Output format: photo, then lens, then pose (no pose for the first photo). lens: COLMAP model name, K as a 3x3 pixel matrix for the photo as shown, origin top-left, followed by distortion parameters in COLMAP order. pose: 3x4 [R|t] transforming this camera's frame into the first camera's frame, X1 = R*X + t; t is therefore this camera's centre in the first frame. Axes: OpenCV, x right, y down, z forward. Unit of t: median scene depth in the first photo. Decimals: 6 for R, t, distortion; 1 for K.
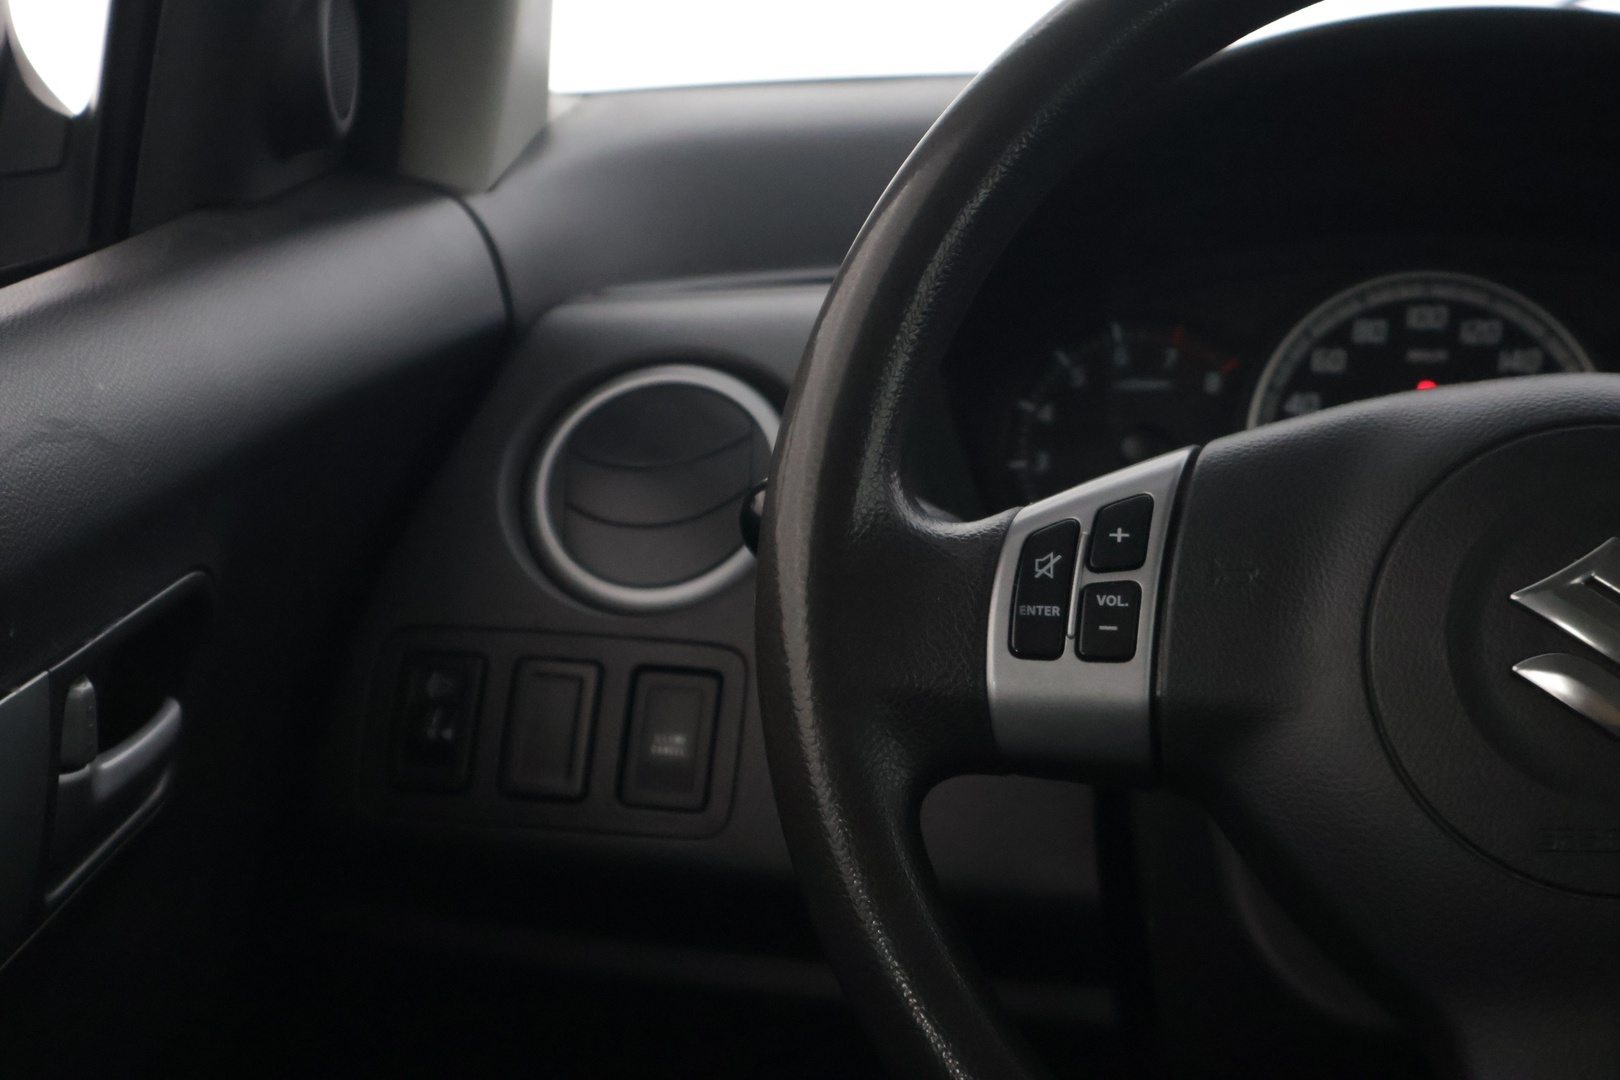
lens RADIAL K [[3282.4, 0, 819.6], [0, 3282.4, 538.3], [0, 0, 1]] dist [0.019668, 0.000000]
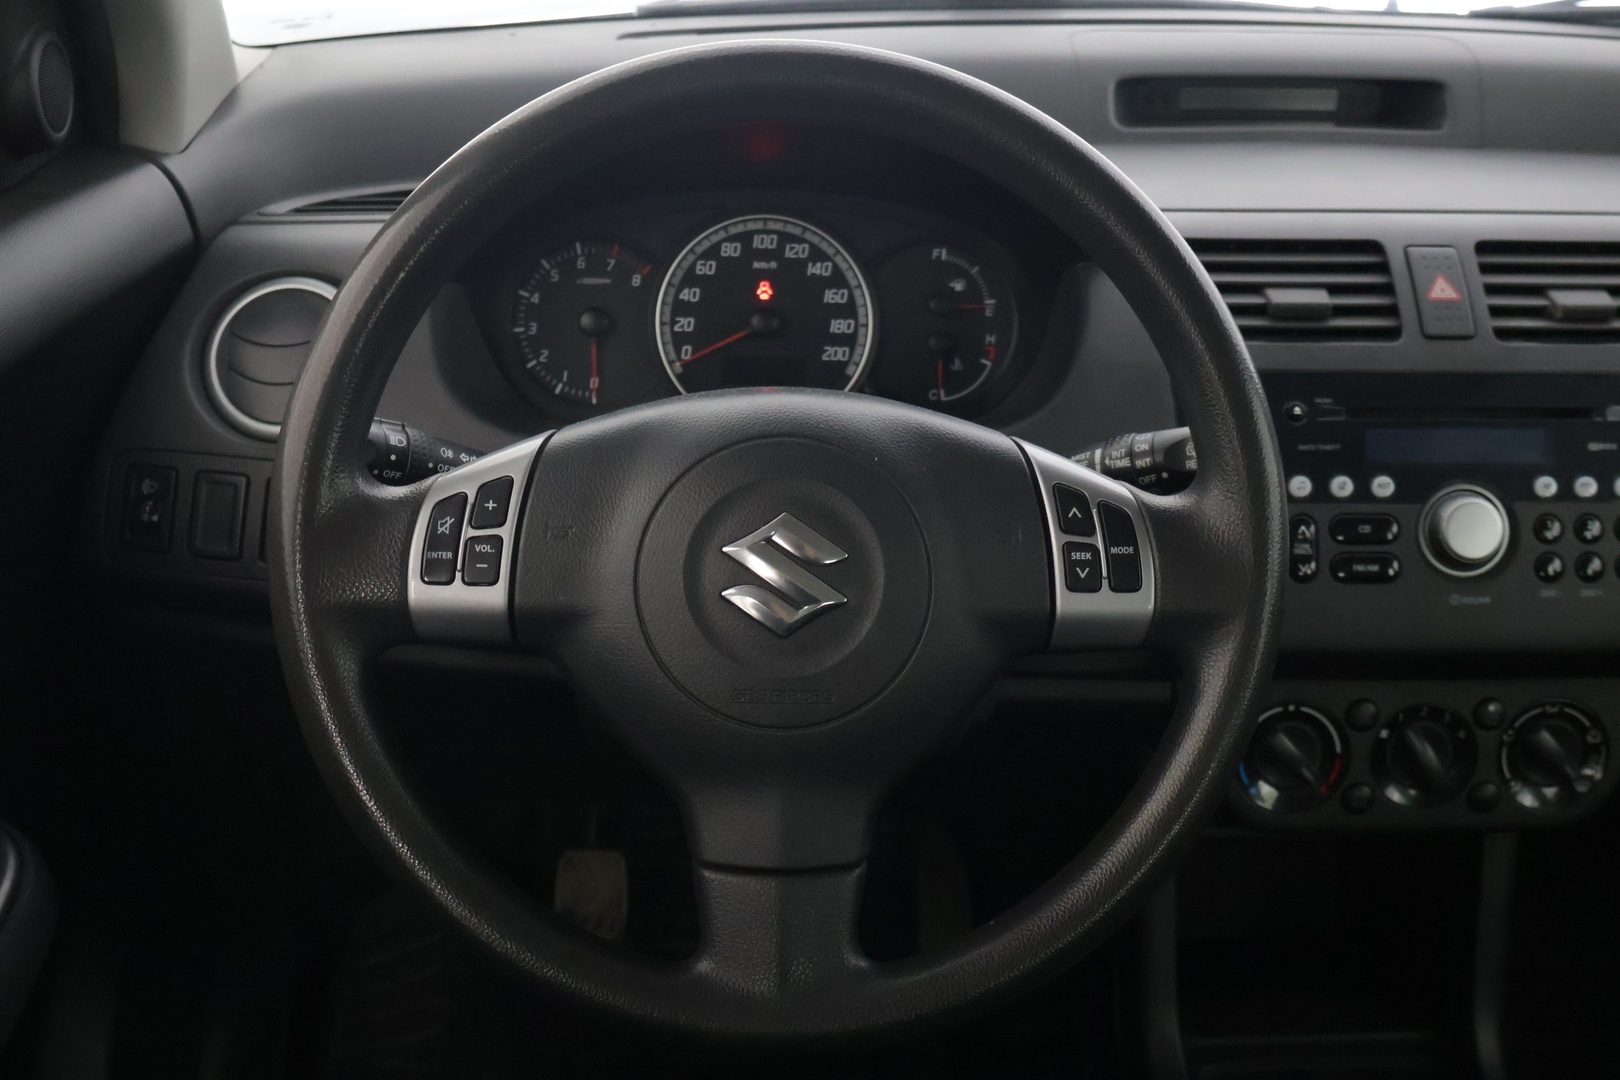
lens RADIAL K [[1821.5, 0, 806.9], [0, 1821.5, 536.4], [0, 0, 1]] dist [0.005147, 0.000000]
pose [[0.993954, -0.013611, 0.108948, 0.108814], [-0.012690, 0.971395, 0.237131, -0.148151], [-0.109059, -0.237080, 0.965349, 0.077172]]
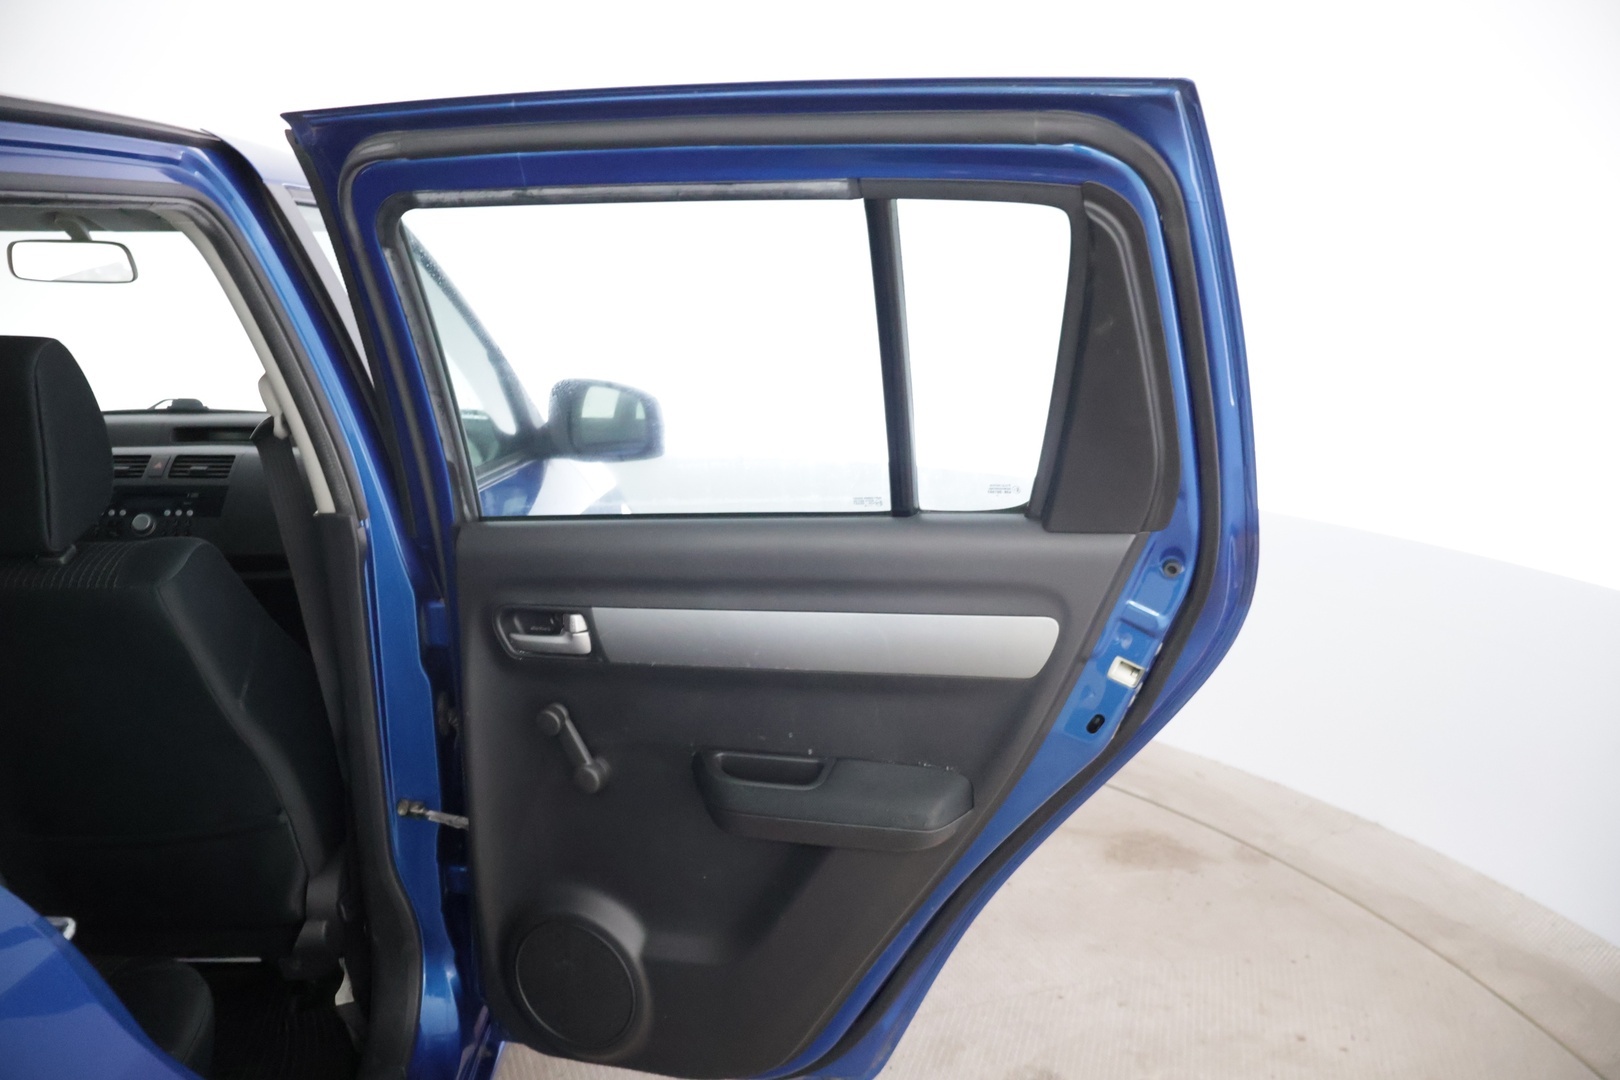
lens RADIAL K [[1367.0, 0, 812.4], [0, 1367.0, 542.5], [0, 0, 1]] dist [-0.001910, 0.010041]
pose [[0.997682, 0.002051, 0.068019, 1.561382], [-0.000186, 0.999624, -0.027407, 0.154951], [-0.068050, 0.027331, 0.997307, -1.658729]]
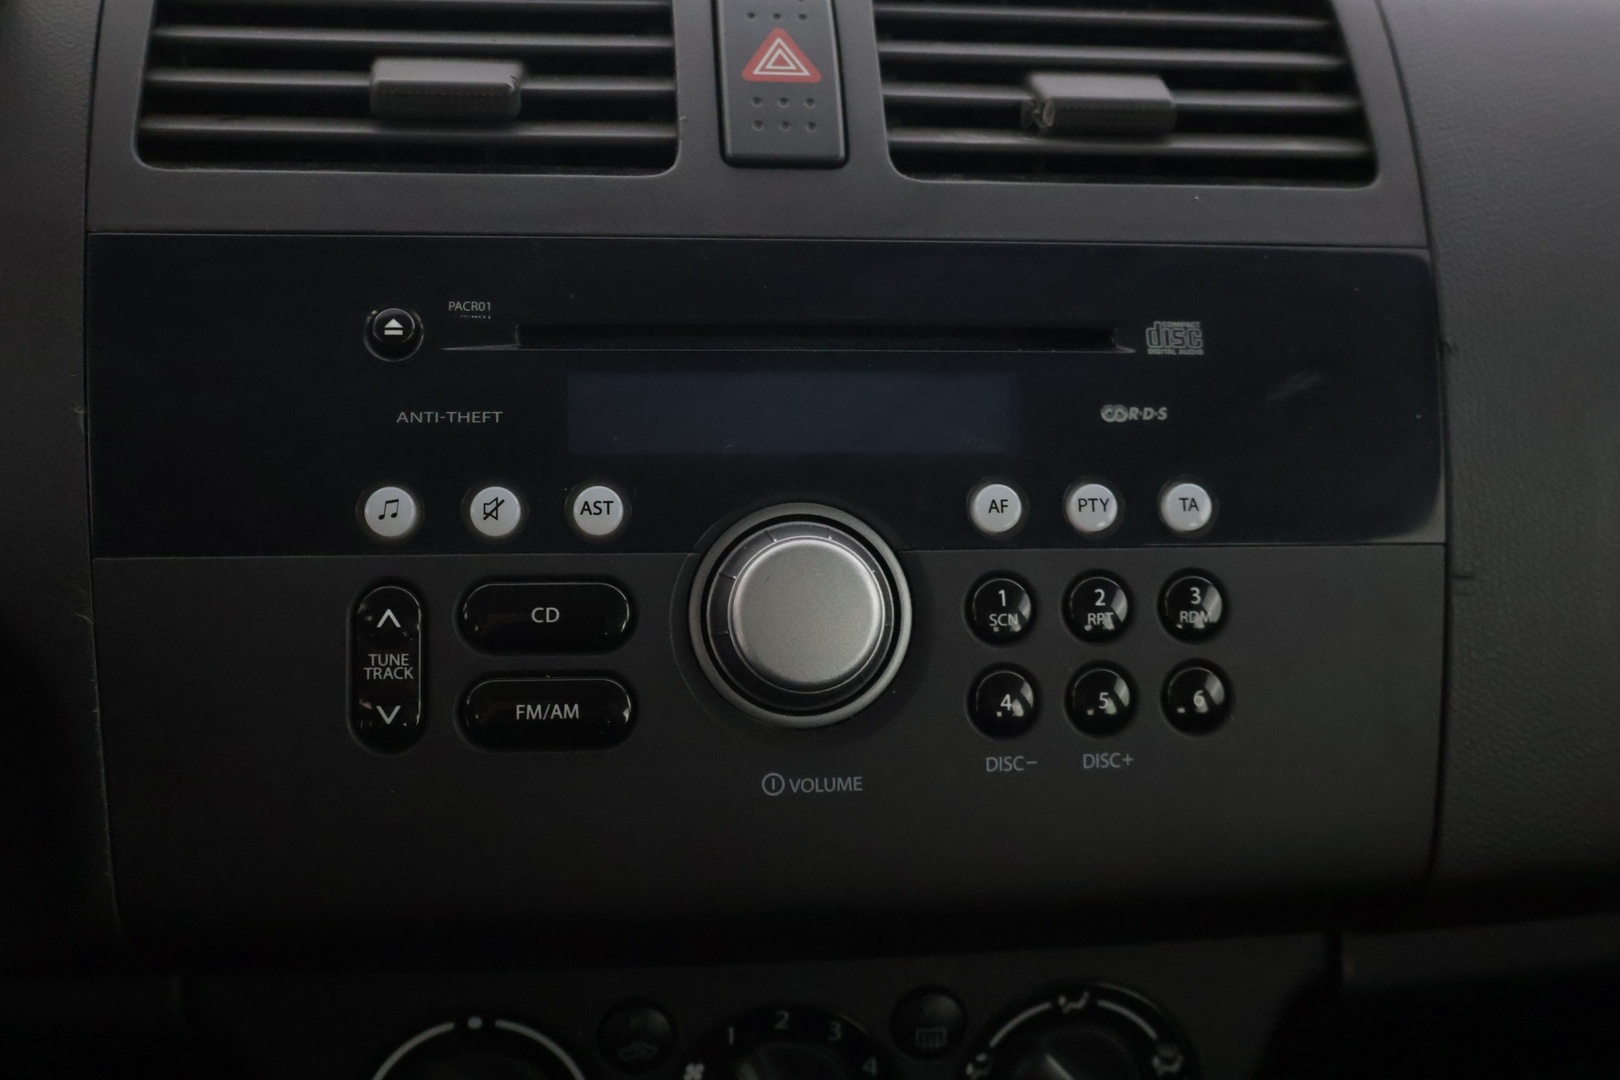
lens RADIAL K [[1763.0, 0, 806.6], [0, 1763.0, 539.7], [0, 0, 1]] dist [0.004270, 0.000000]
pose [[0.984833, -0.019901, 0.172363, 0.461297], [-0.015785, 0.979005, 0.203226, -0.032520], [-0.172788, -0.202865, 0.963841, 0.556458]]
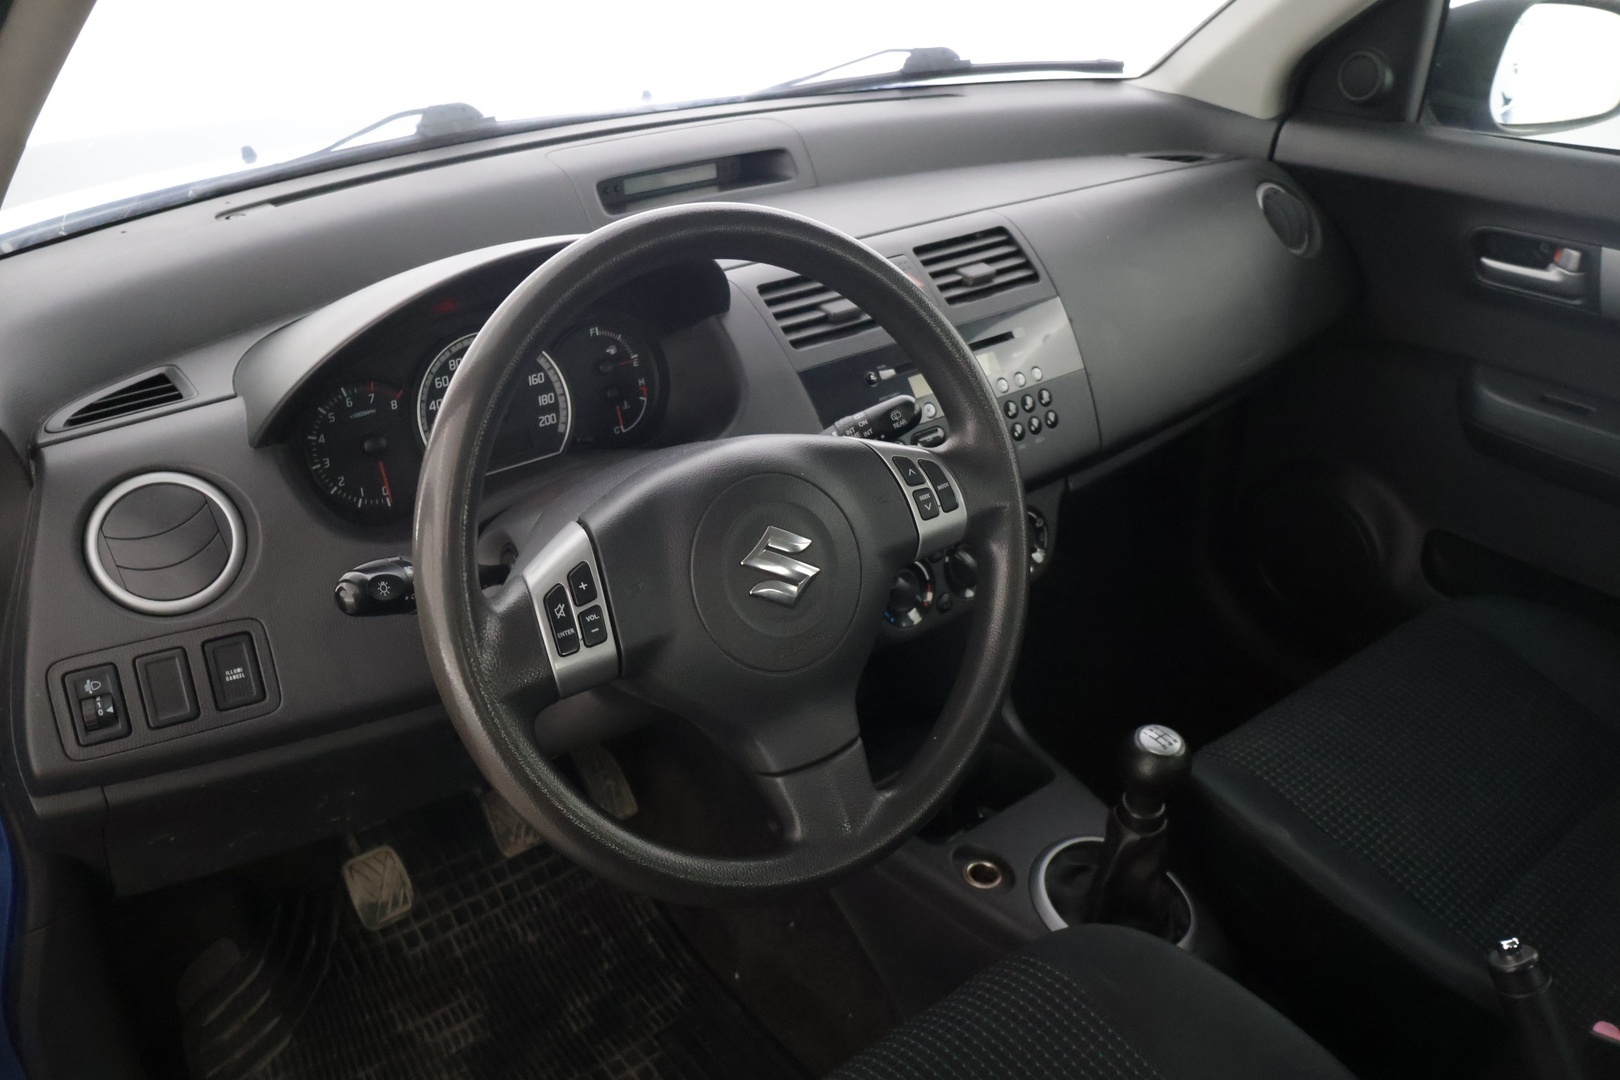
lens RADIAL K [[1367.0, 0, 805.0], [0, 1367.0, 524.8], [0, 0, 1]] dist [-0.001910, 0.010041]
pose [[0.747872, -0.302582, 0.590874, -0.239493], [0.137981, 0.941495, 0.307488, -0.220435], [-0.649345, -0.148433, 0.745868, 0.164630]]
